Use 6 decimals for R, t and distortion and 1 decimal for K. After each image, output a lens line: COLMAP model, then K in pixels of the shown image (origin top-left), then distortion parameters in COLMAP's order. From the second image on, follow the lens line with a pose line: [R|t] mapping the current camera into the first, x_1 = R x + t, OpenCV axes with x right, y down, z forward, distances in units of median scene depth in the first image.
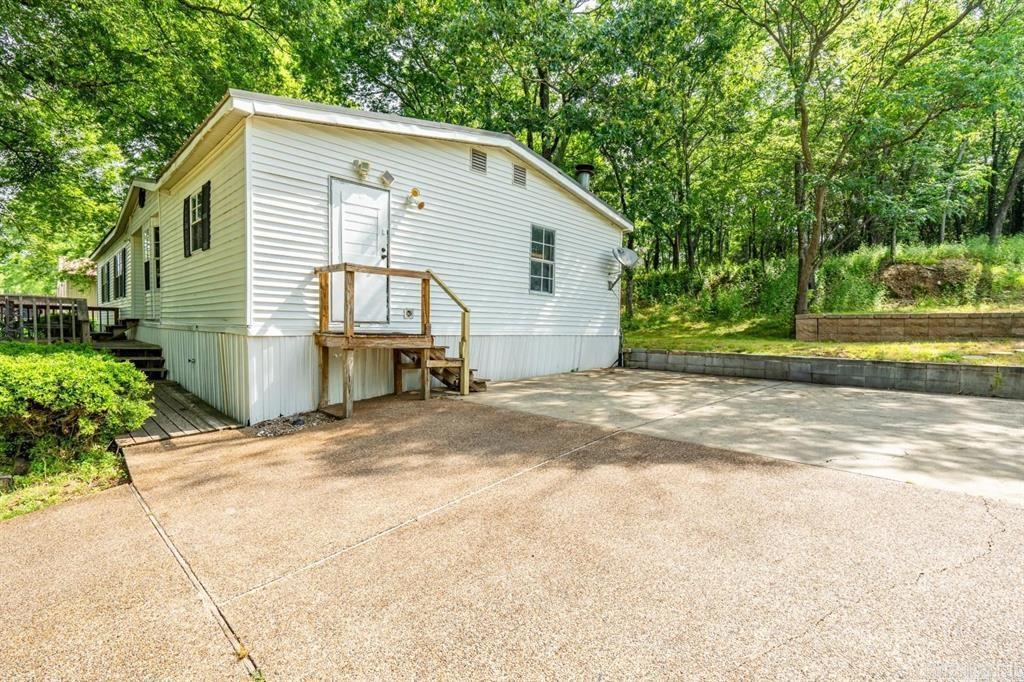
lens RADIAL K [[469.1, 0, 512.0], [0, 469.1, 341.0], [0, 0, 1]] dist [-0.000483, -0.000089]
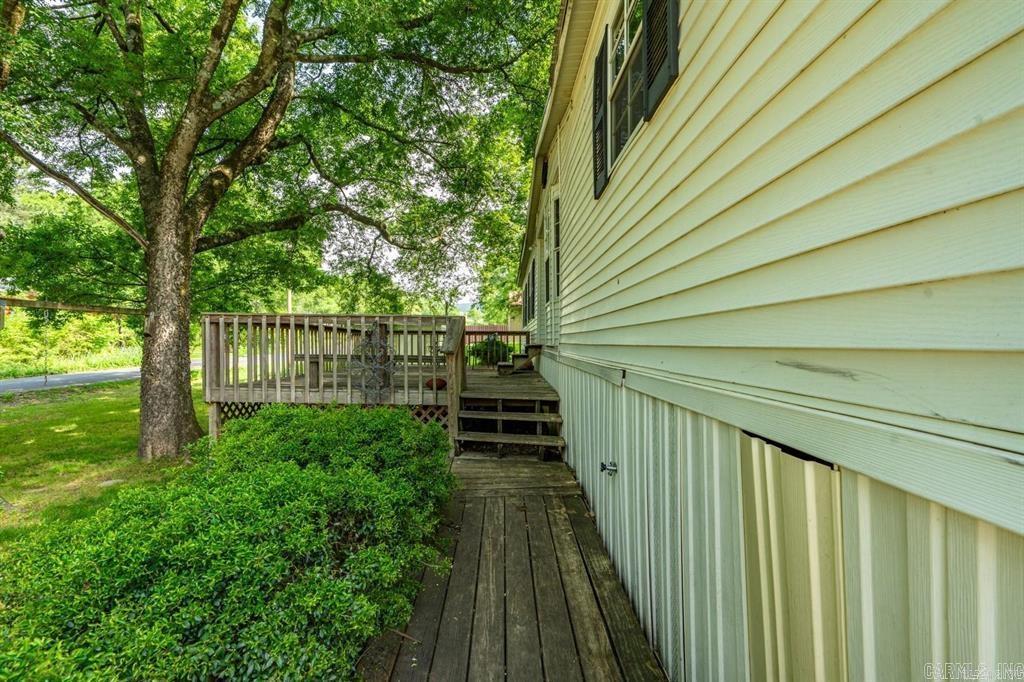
lens RADIAL K [[469.1, 0, 512.0], [0, 469.1, 341.0], [0, 0, 1]] dist [-0.000483, -0.000089]
pose [[0.710662, -0.018246, -0.703297, -0.344479], [-0.010603, 0.999272, -0.036639, -0.028566], [0.703454, 0.033495, 0.709951, 0.492373]]
